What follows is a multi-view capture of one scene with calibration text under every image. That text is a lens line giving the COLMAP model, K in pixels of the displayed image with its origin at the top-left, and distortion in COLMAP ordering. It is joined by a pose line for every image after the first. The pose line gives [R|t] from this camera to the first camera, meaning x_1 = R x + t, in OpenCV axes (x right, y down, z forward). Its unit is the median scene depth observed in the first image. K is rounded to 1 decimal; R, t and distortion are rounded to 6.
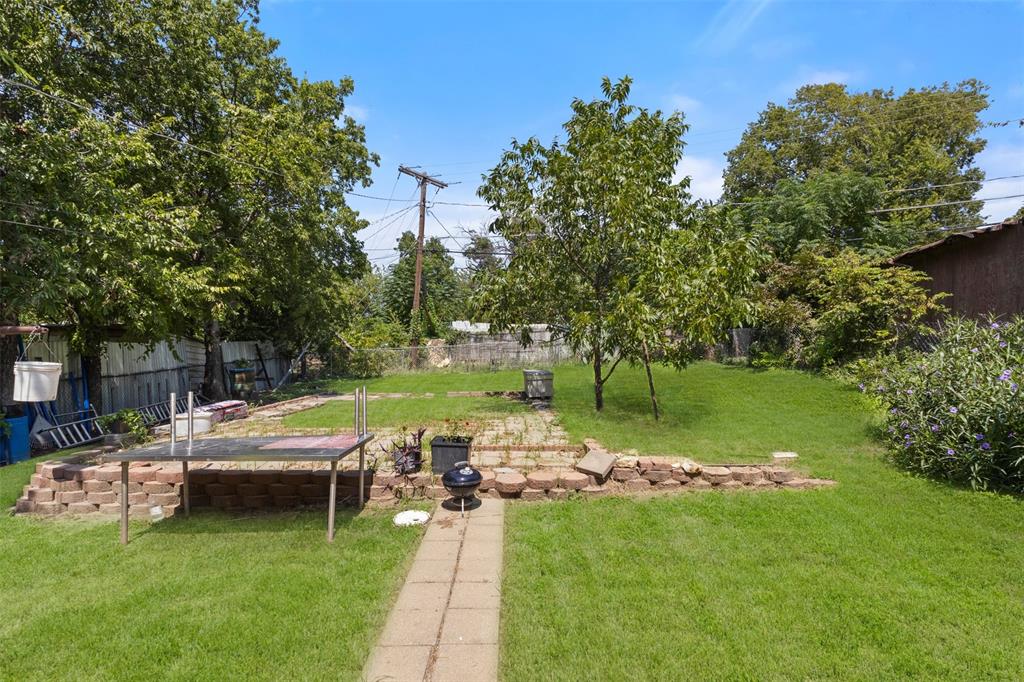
lens RADIAL K [[469.8, 0, 509.5], [0, 469.8, 341.9], [0, 0, 1]] dist [-0.000310, 0.016790]
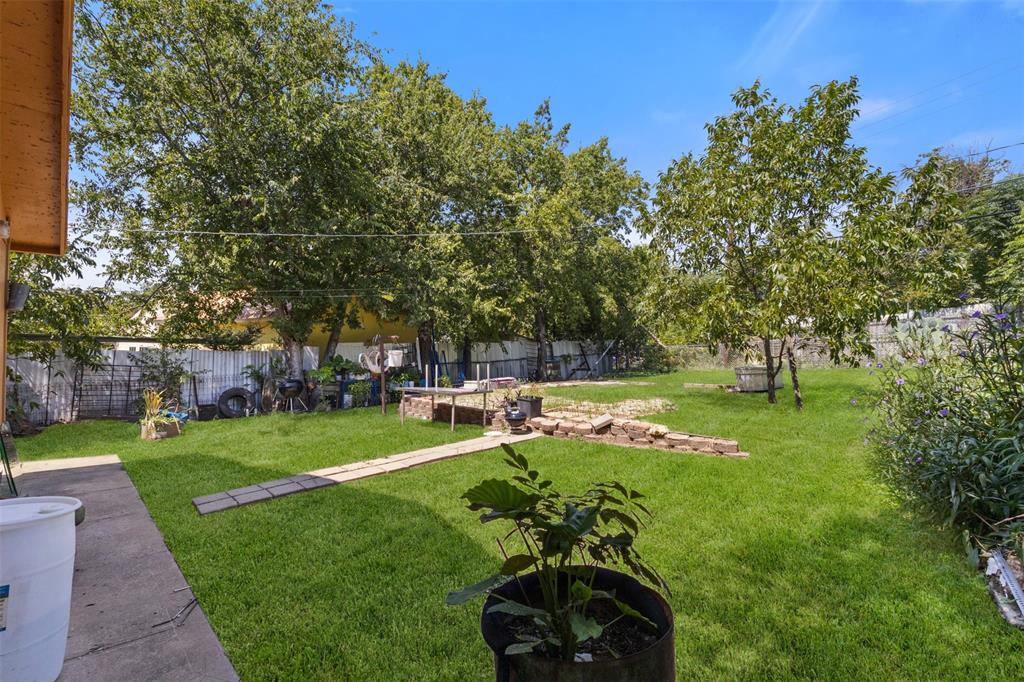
lens RADIAL K [[469.8, 0, 509.5], [0, 469.8, 341.9], [0, 0, 1]] dist [-0.000310, 0.016790]
pose [[0.684383, -0.012145, -0.729022, 0.884194], [0.012856, 0.999907, -0.004589, 0.015108], [0.729010, -0.006231, 0.684475, -0.165745]]
